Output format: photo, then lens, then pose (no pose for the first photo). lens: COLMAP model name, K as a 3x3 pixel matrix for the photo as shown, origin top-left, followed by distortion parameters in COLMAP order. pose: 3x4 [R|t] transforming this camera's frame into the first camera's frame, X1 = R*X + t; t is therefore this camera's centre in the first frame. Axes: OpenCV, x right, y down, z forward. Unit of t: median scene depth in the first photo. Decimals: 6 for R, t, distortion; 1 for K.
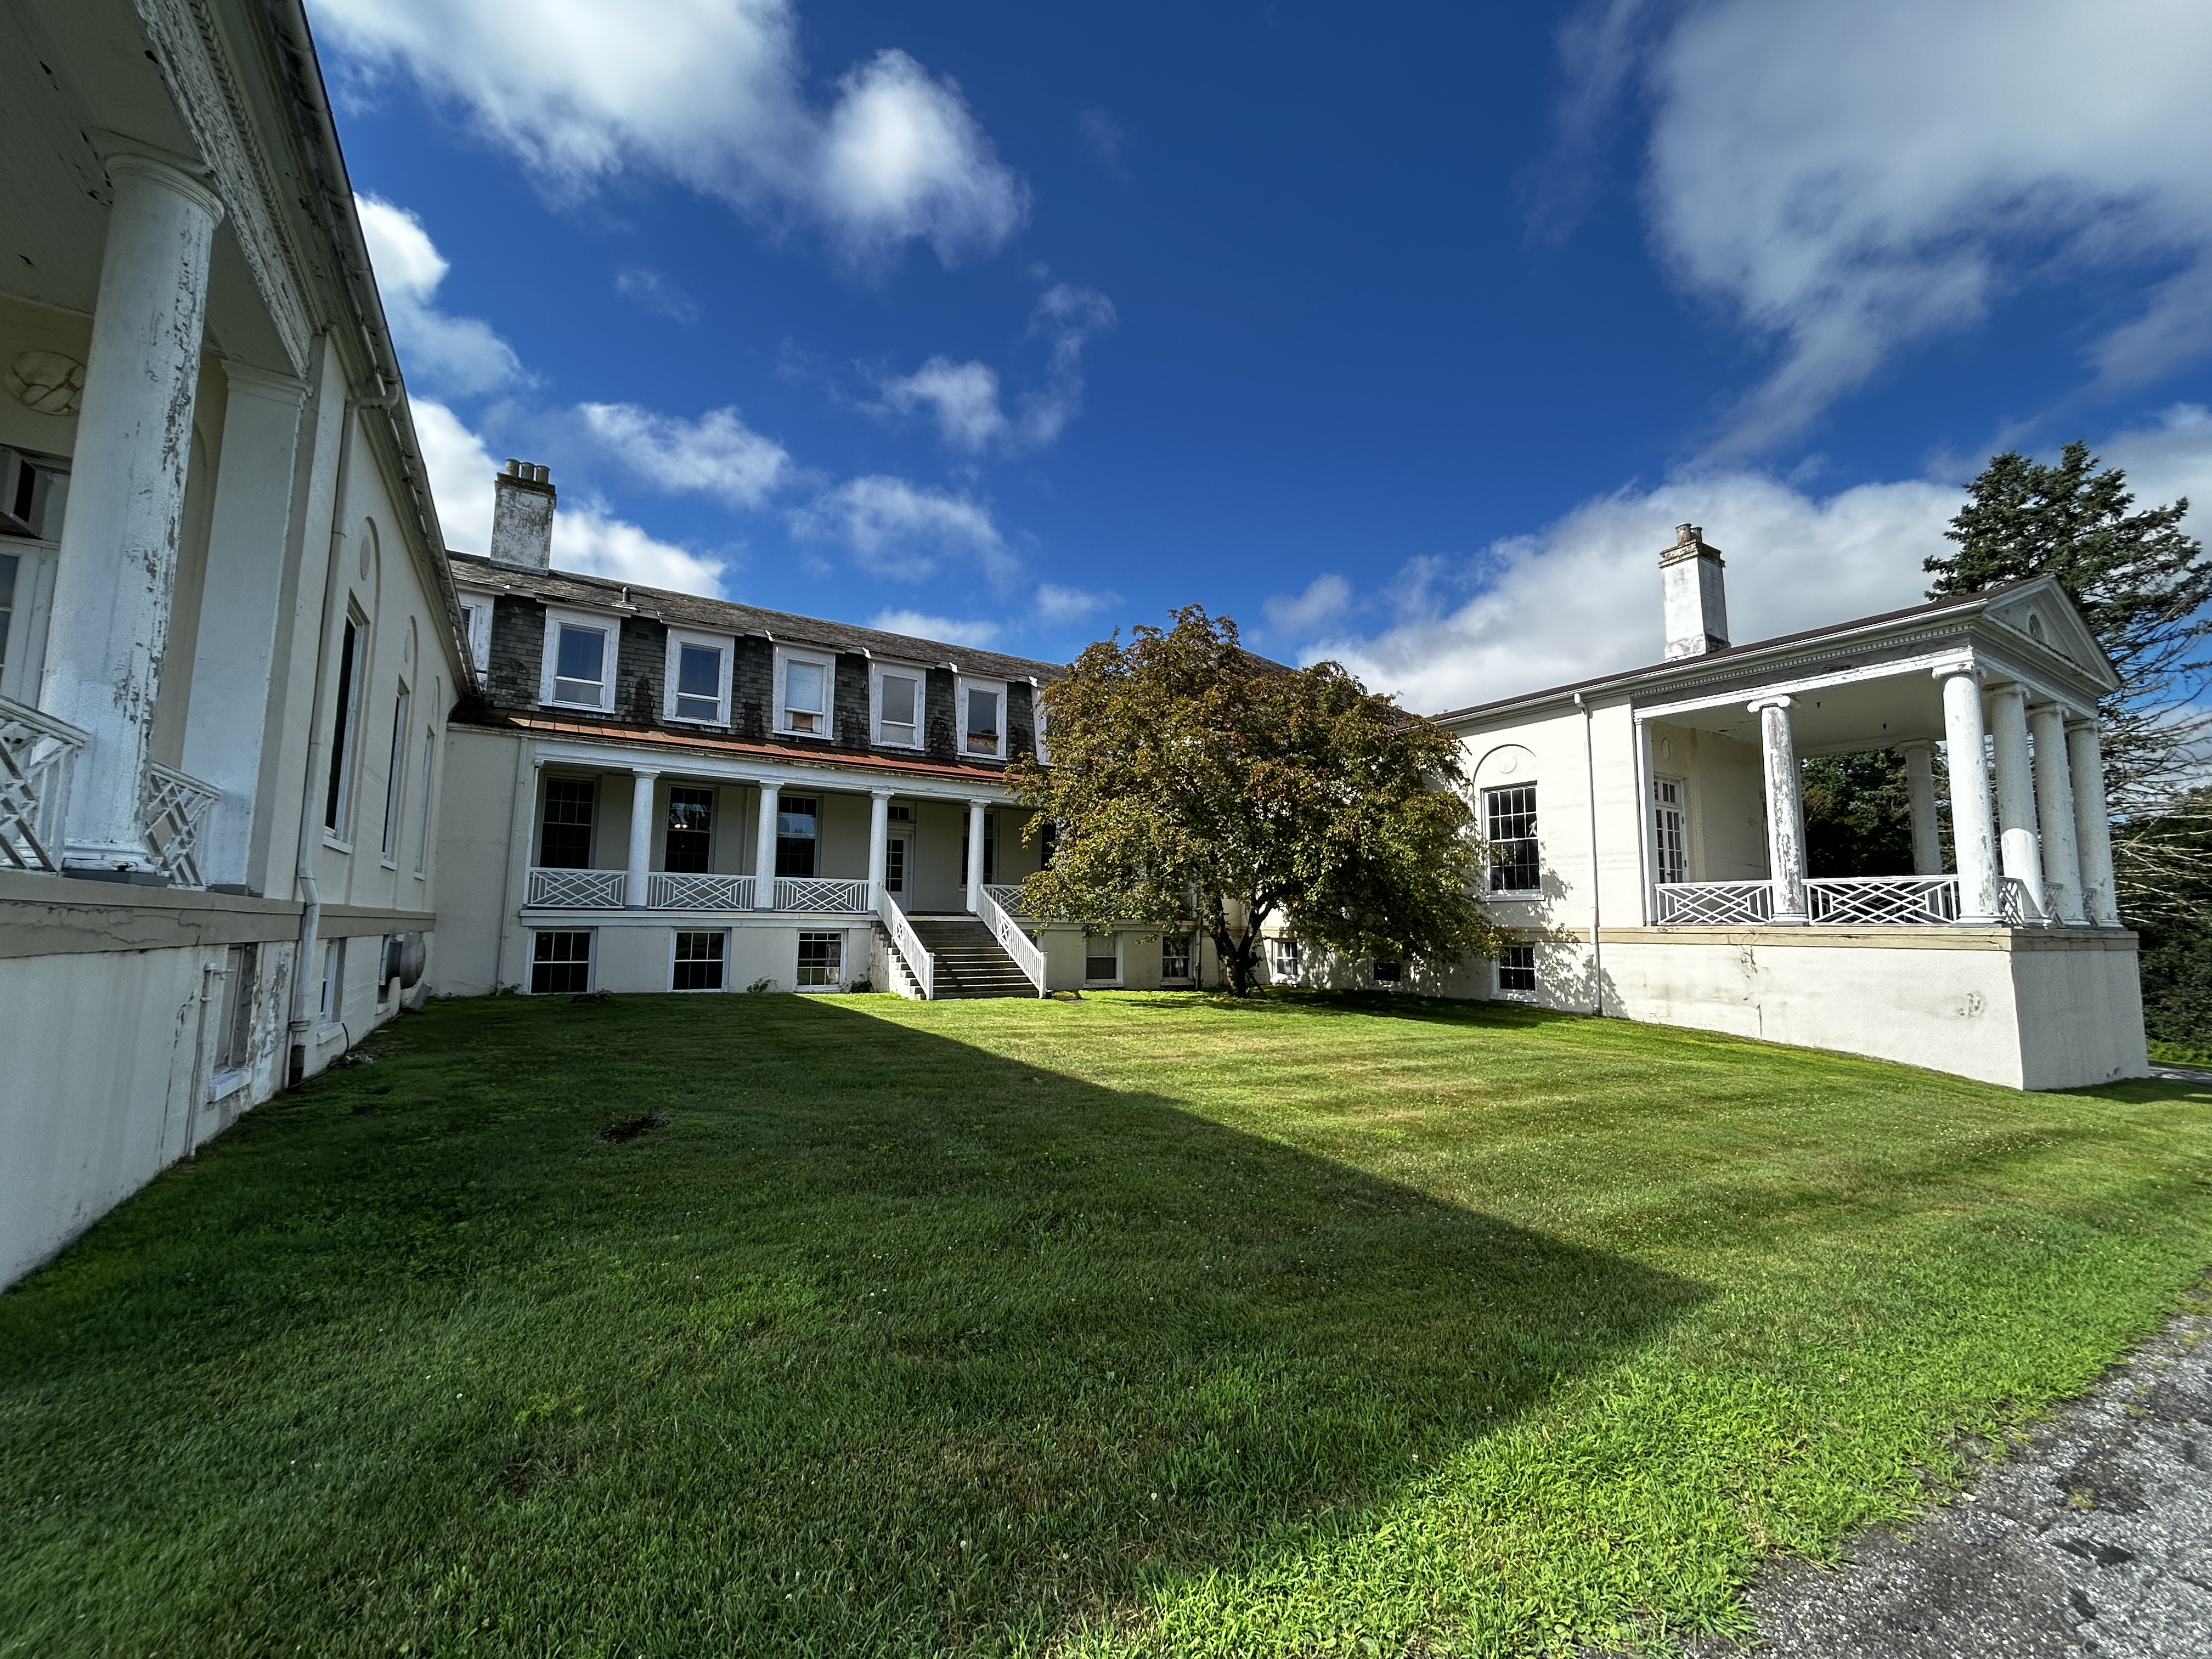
lens RADIAL K [[890.9, 0, 1105.3], [0, 890.9, 819.8], [0, 0, 1]] dist [-0.001315, -0.000747]
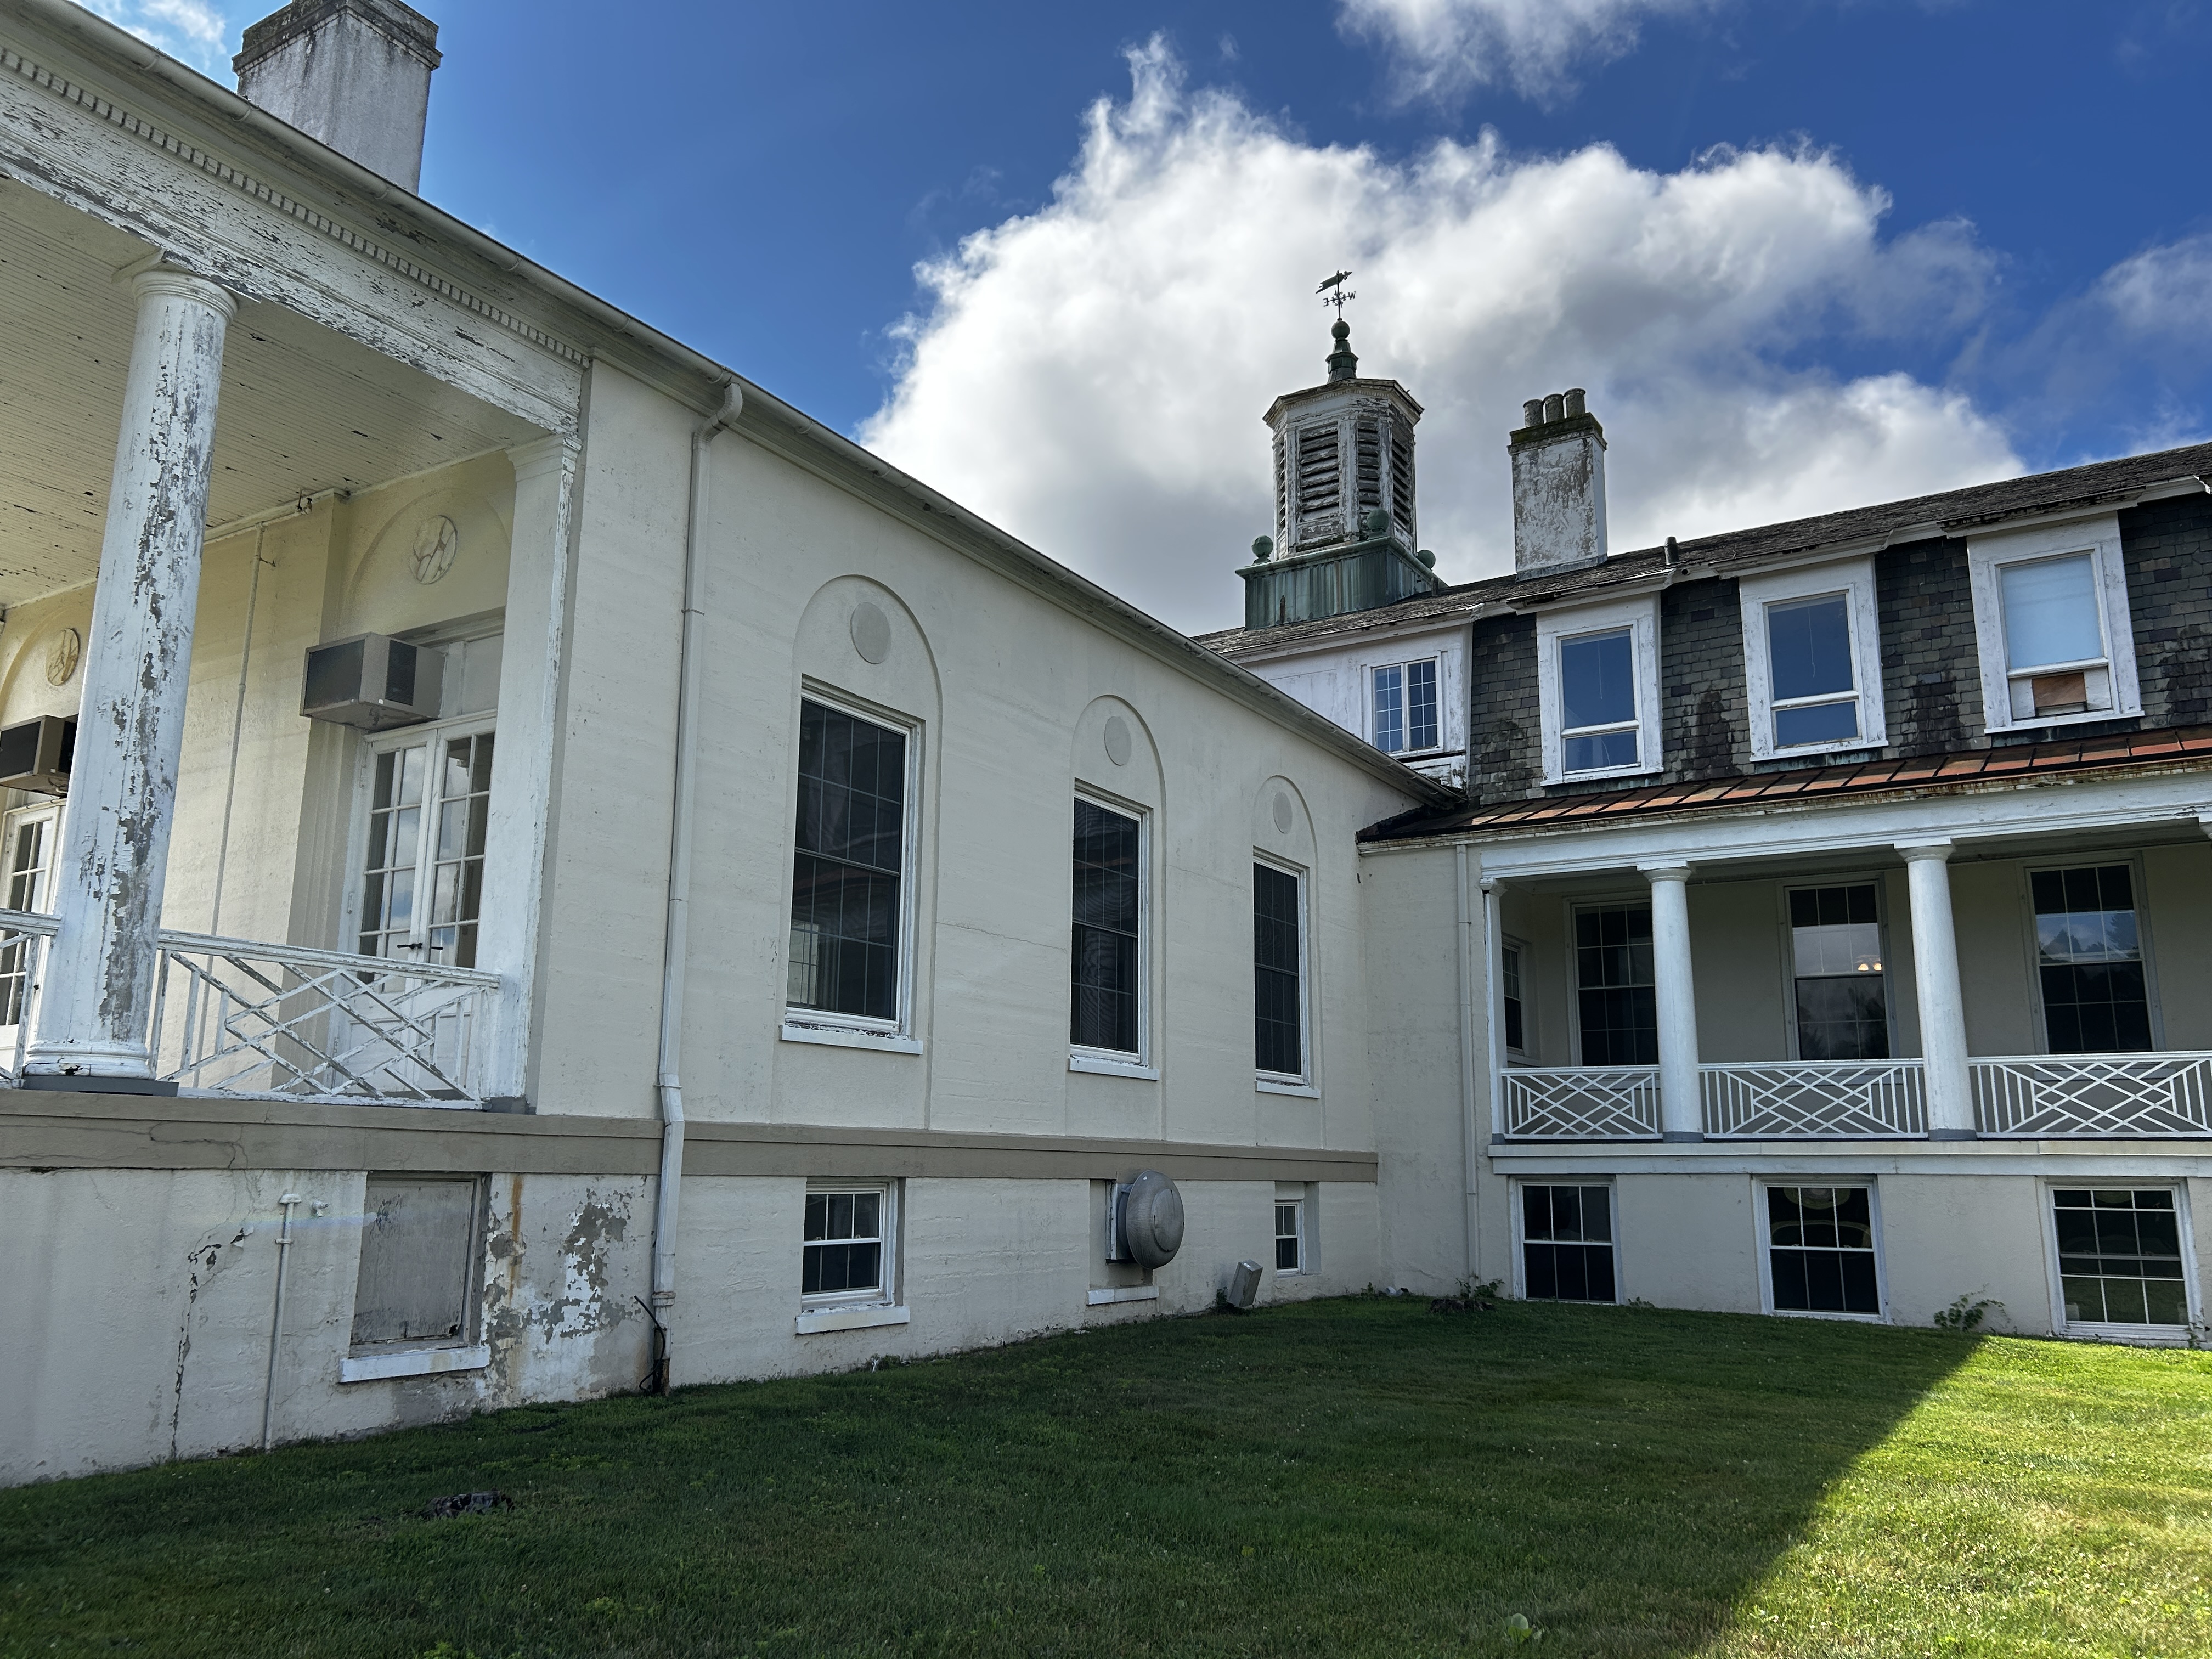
lens RADIAL K [[1659.9, 0, 1108.4], [0, 1659.9, 826.3], [0, 0, 1]] dist [0.008966, 0.001666]
pose [[0.441387, -0.194627, -0.875955, 0.184436], [0.105555, 0.980678, -0.164707, 0.046249], [0.891087, -0.019762, 0.453402, 0.282371]]
